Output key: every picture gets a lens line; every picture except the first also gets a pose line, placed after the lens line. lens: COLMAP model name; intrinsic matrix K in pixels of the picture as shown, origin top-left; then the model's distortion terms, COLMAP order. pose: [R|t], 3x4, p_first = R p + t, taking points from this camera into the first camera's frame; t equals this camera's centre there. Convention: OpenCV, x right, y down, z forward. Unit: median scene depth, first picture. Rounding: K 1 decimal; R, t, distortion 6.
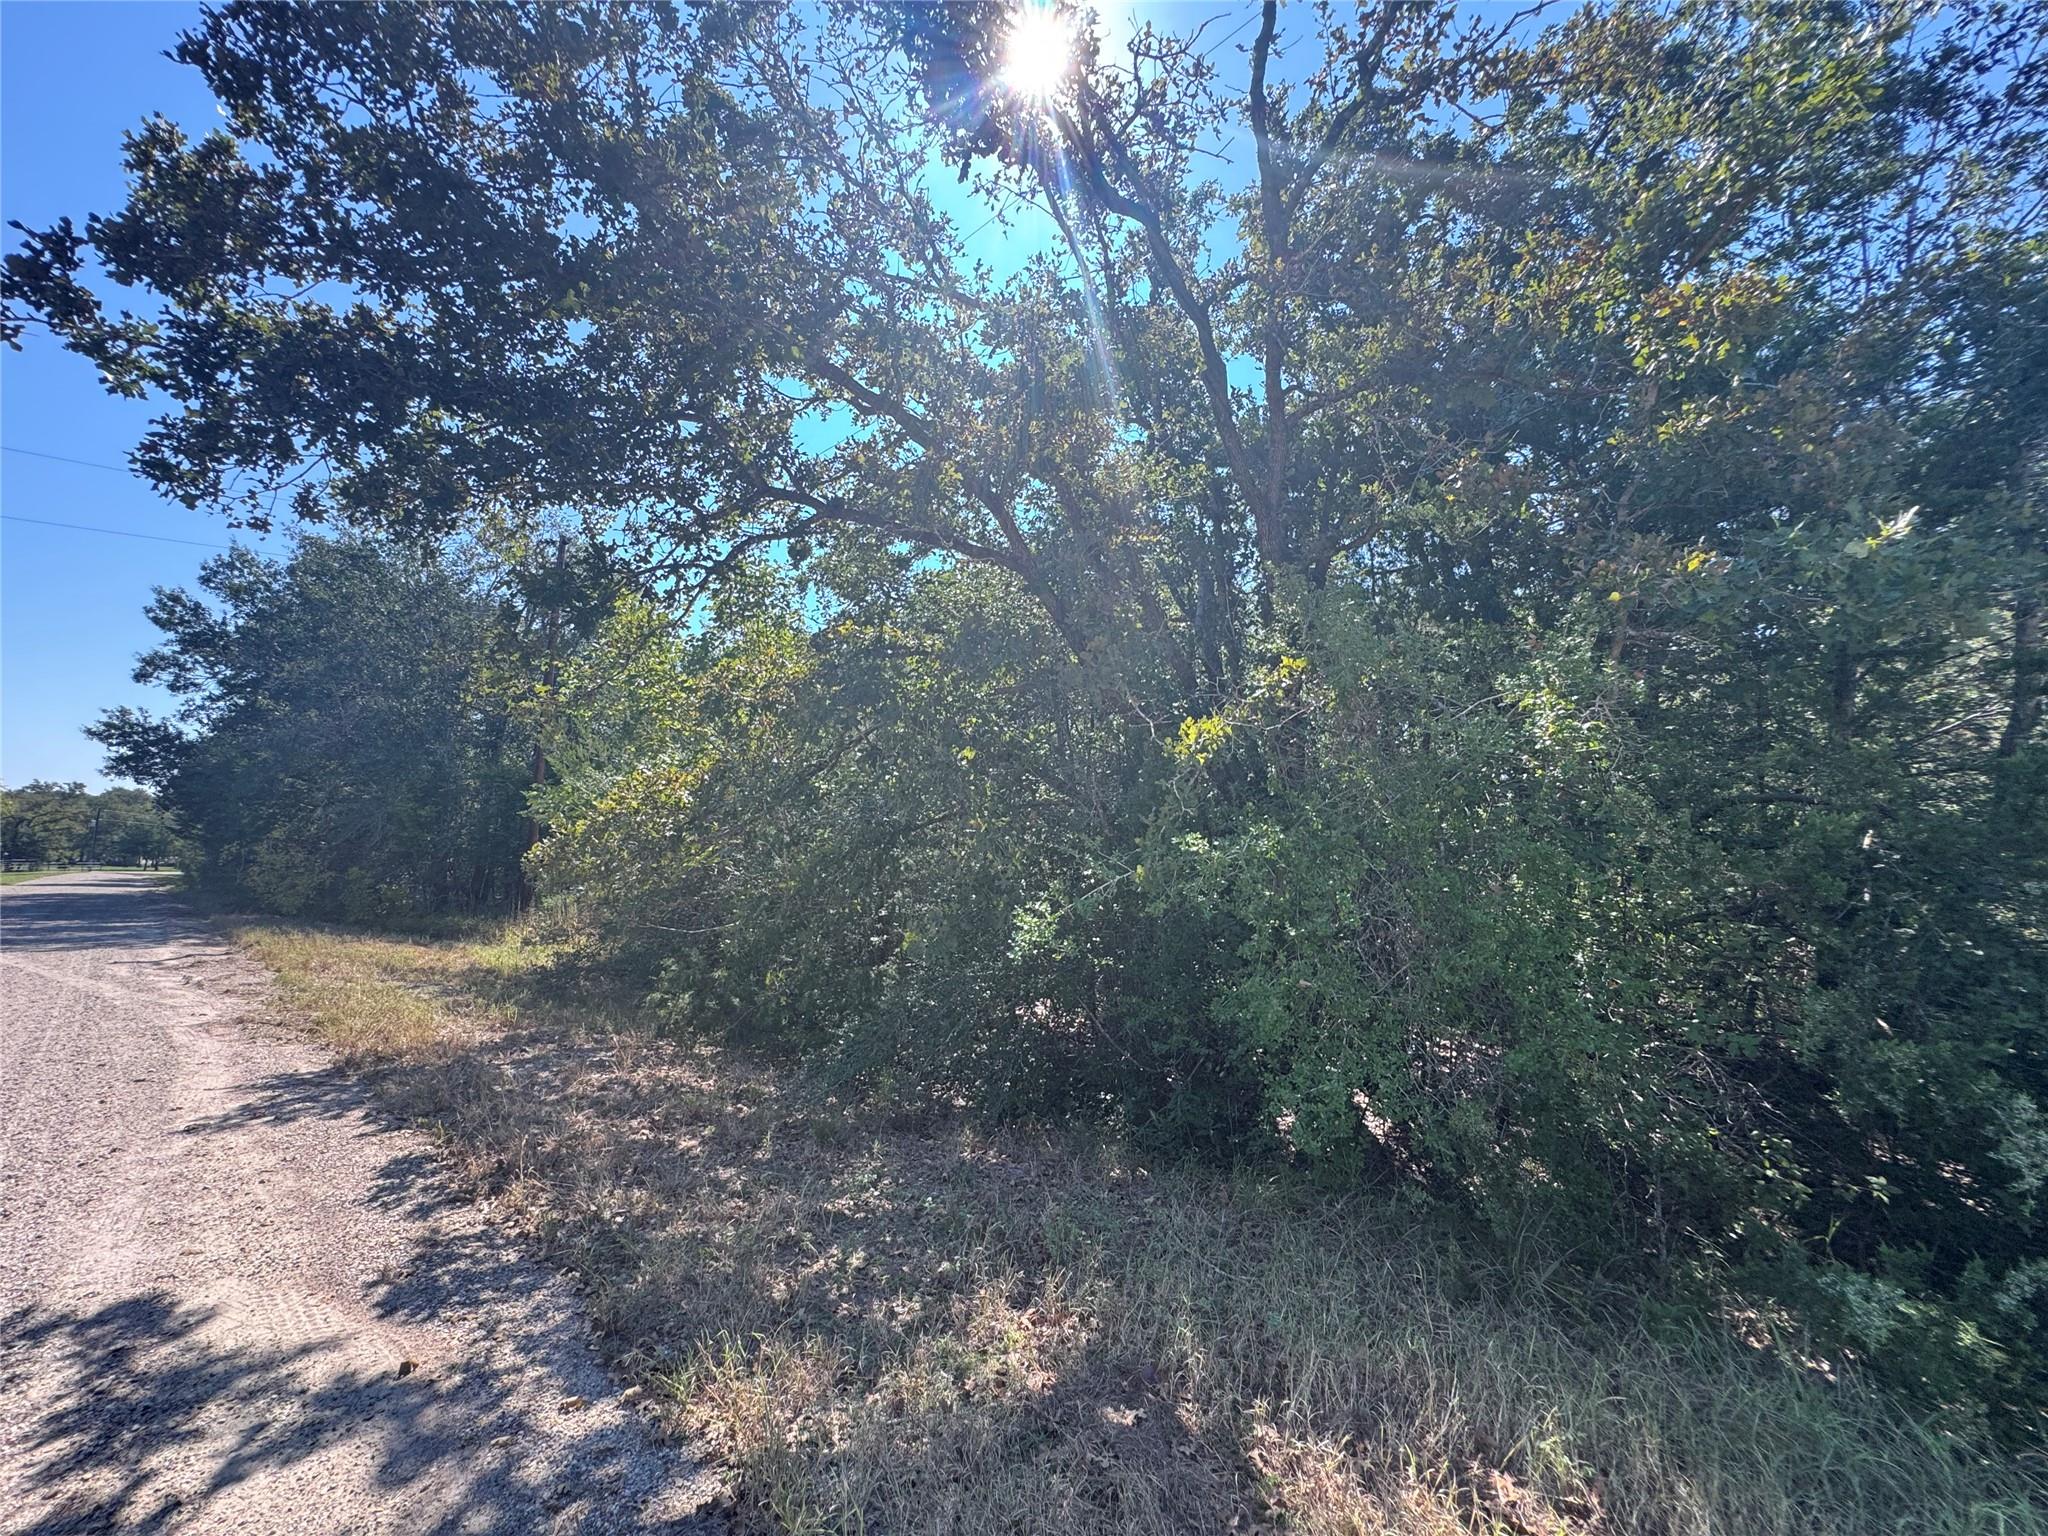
lens RADIAL K [[820.3, 0, 1024.0], [0, 820.3, 768.0], [0, 0, 1]] dist [-0.005265, 0.001081]
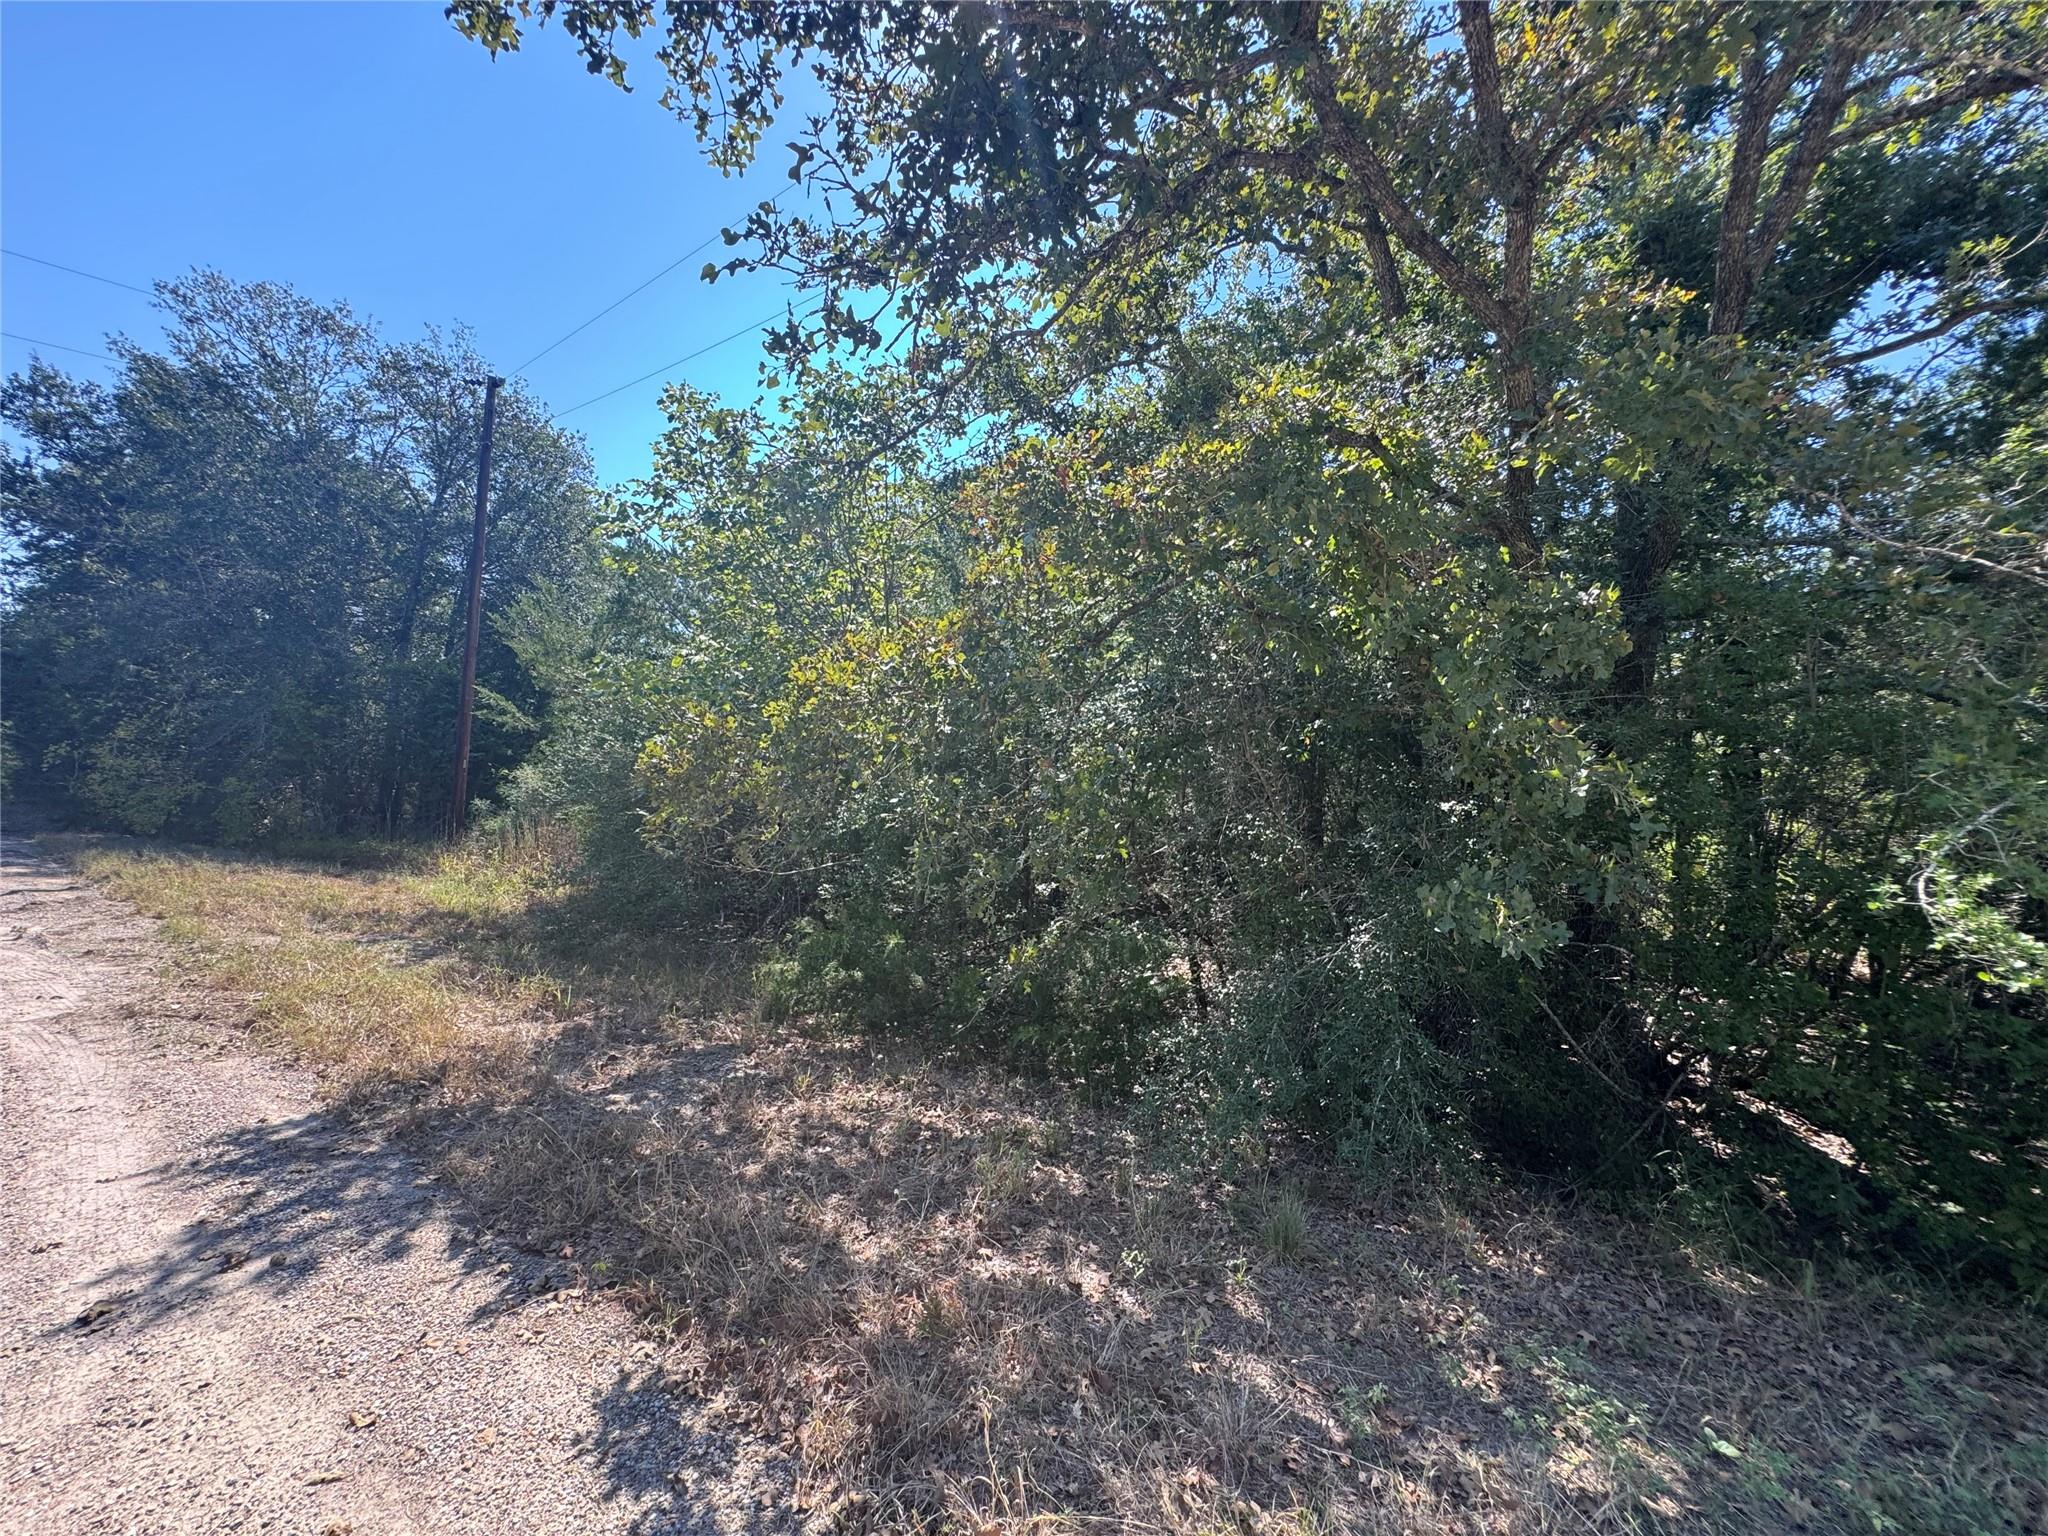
lens RADIAL K [[820.3, 0, 1024.0], [0, 820.3, 768.0], [0, 0, 1]] dist [-0.005265, 0.001081]
pose [[0.993693, 0.027774, 0.108638, -0.226403], [-0.036867, 0.995900, 0.082607, 0.029332], [-0.105898, -0.086091, 0.990643, 0.209097]]
